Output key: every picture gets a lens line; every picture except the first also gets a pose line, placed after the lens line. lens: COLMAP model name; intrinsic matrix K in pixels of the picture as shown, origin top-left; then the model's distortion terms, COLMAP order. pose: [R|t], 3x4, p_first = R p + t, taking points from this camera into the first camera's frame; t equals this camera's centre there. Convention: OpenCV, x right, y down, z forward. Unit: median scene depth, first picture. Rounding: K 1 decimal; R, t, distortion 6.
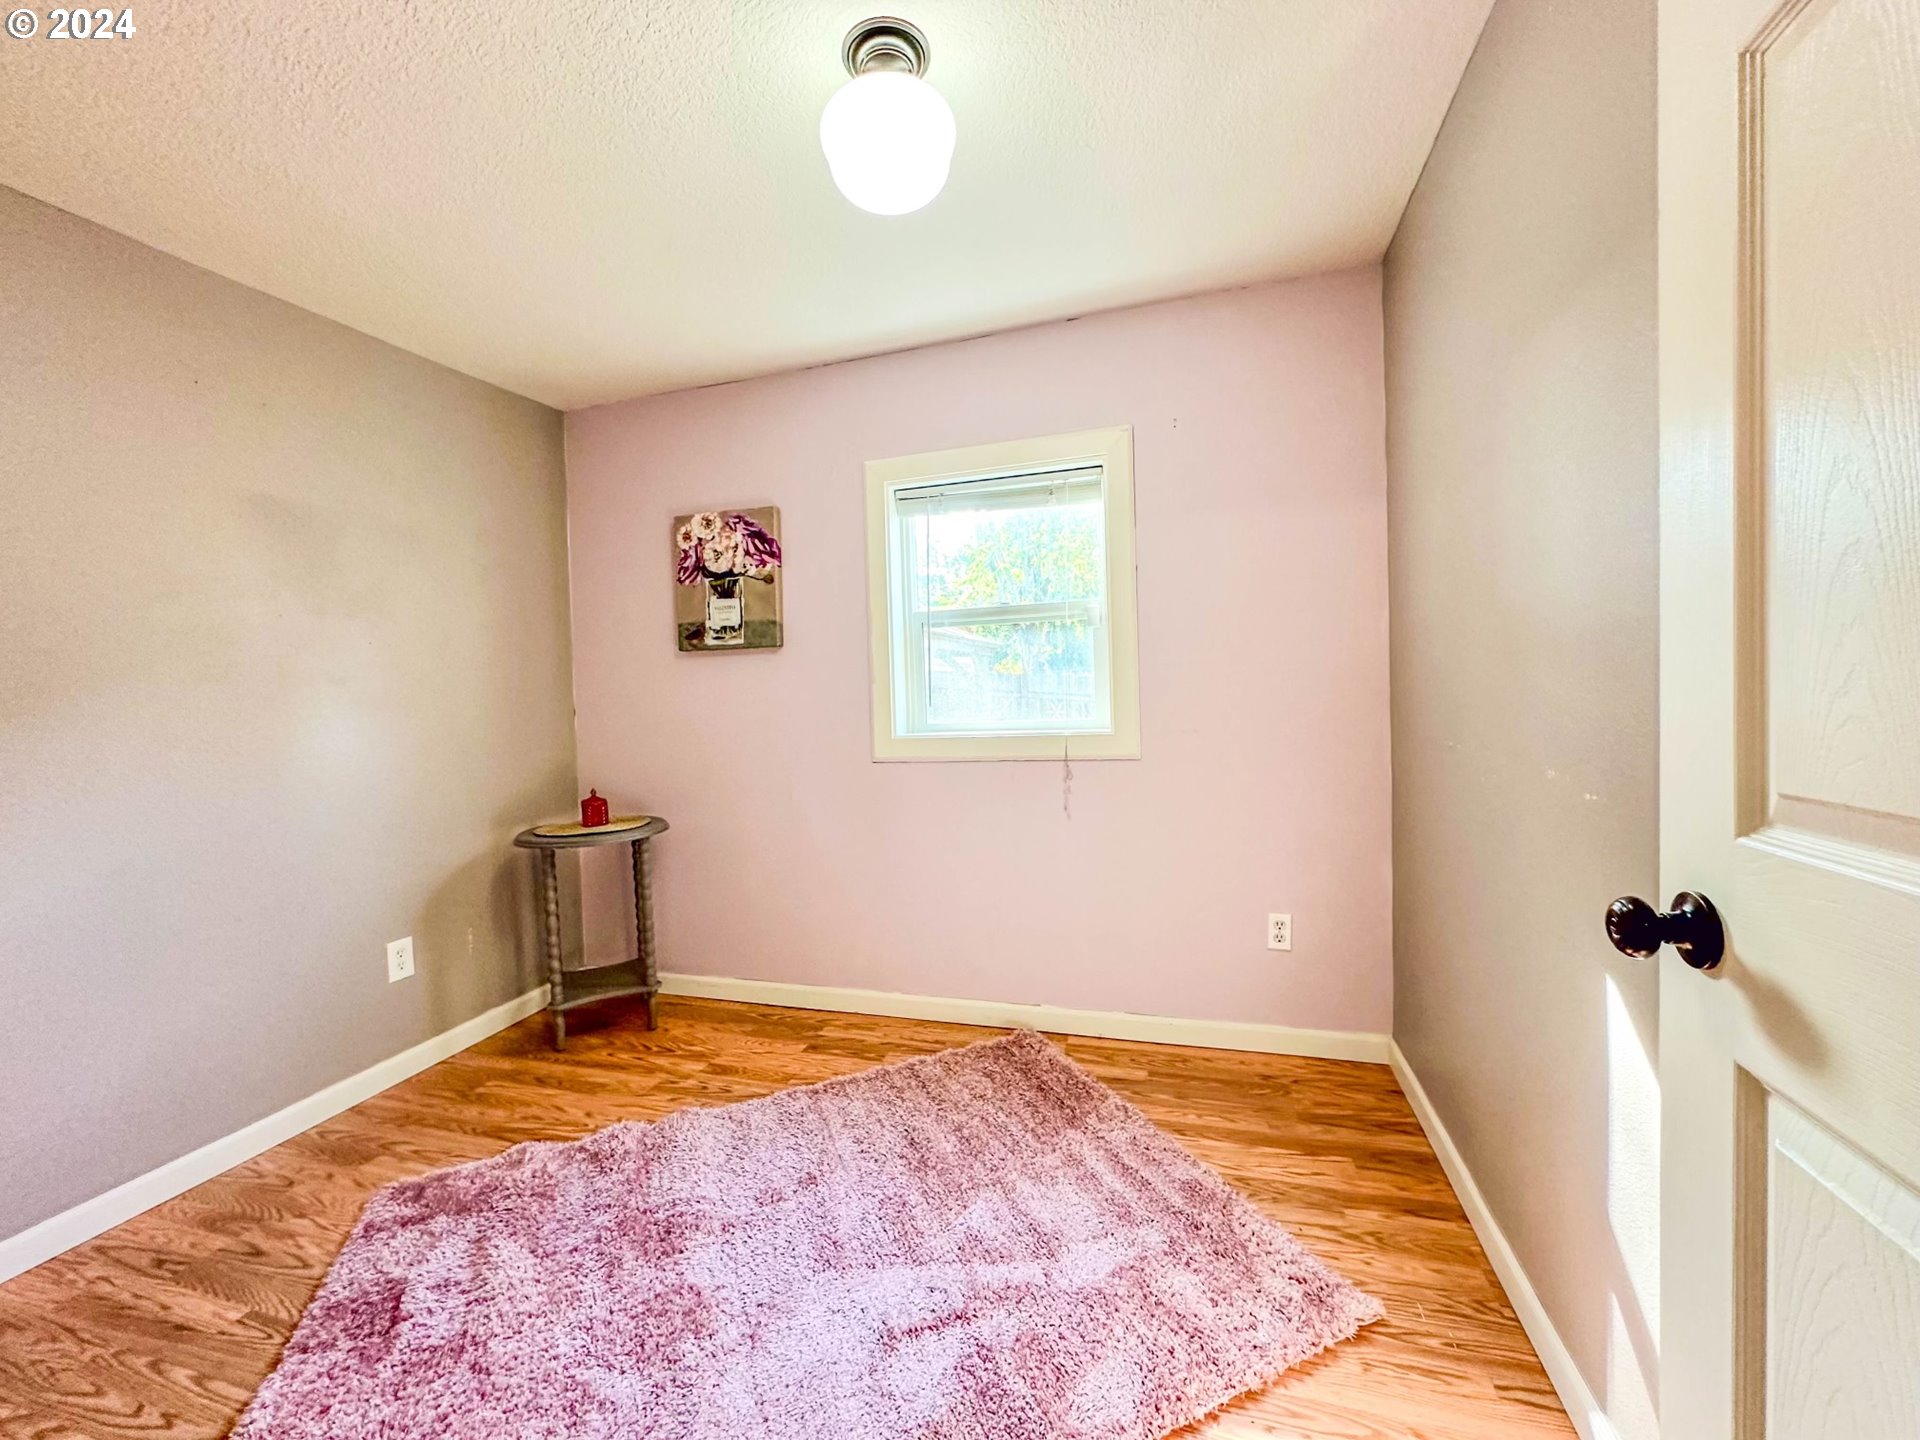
lens RADIAL K [[763.9, 0, 960.0], [0, 763.9, 720.0], [0, 0, 1]] dist [-0.003287, -0.000346]
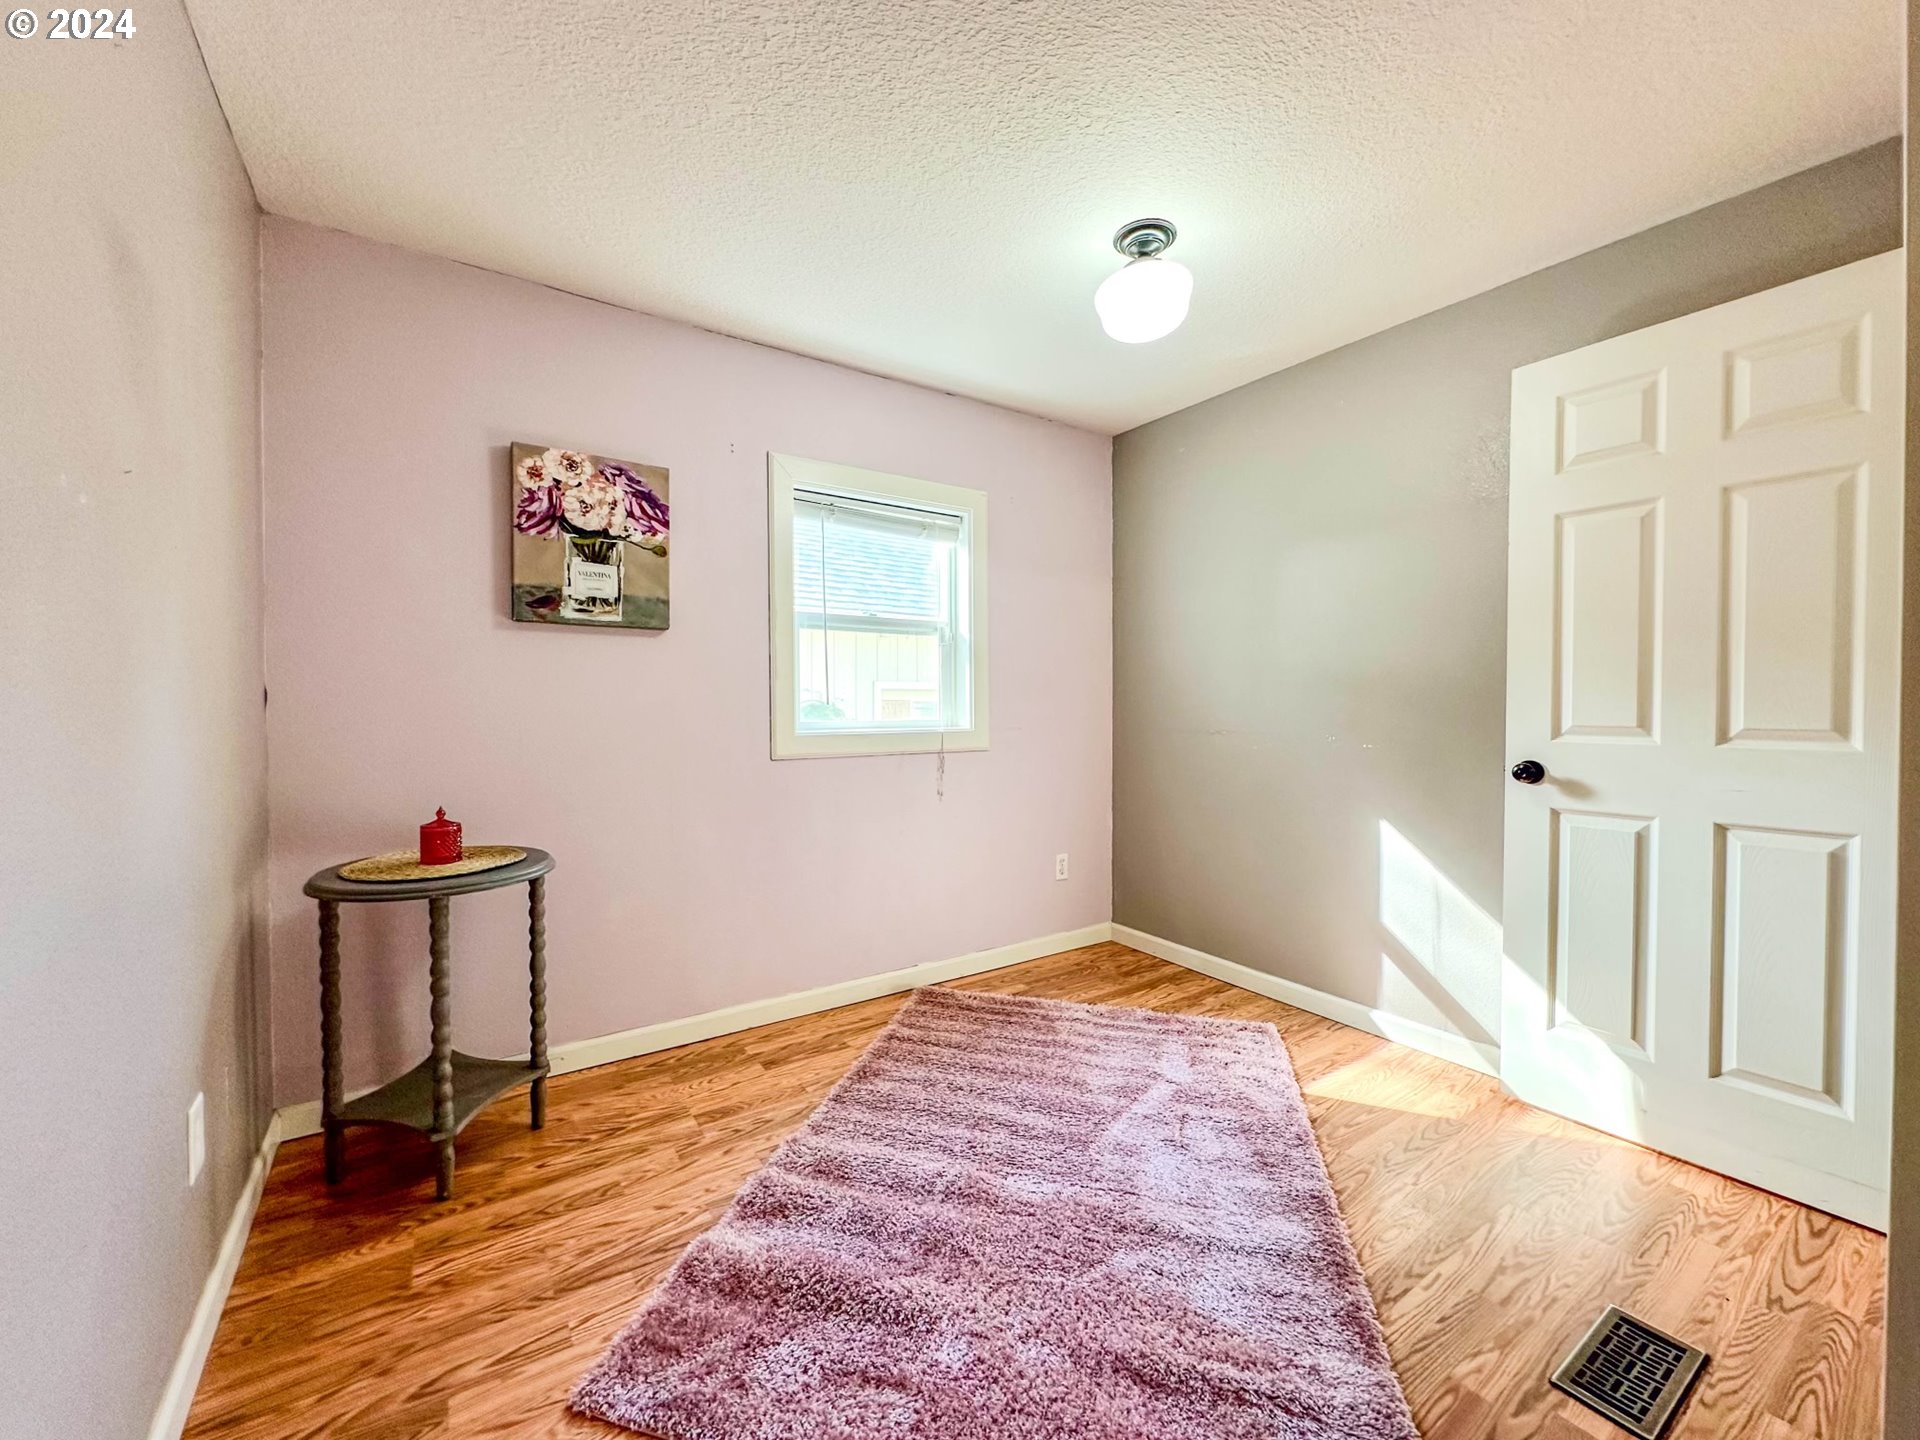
lens RADIAL K [[763.9, 0, 960.0], [0, 763.9, 720.0], [0, 0, 1]] dist [-0.003287, -0.000346]
pose [[0.623523, 0.018071, 0.781596, -0.715094], [0.004225, 0.999640, -0.026483, 0.030490], [-0.781793, 0.019816, 0.623223, 0.204693]]
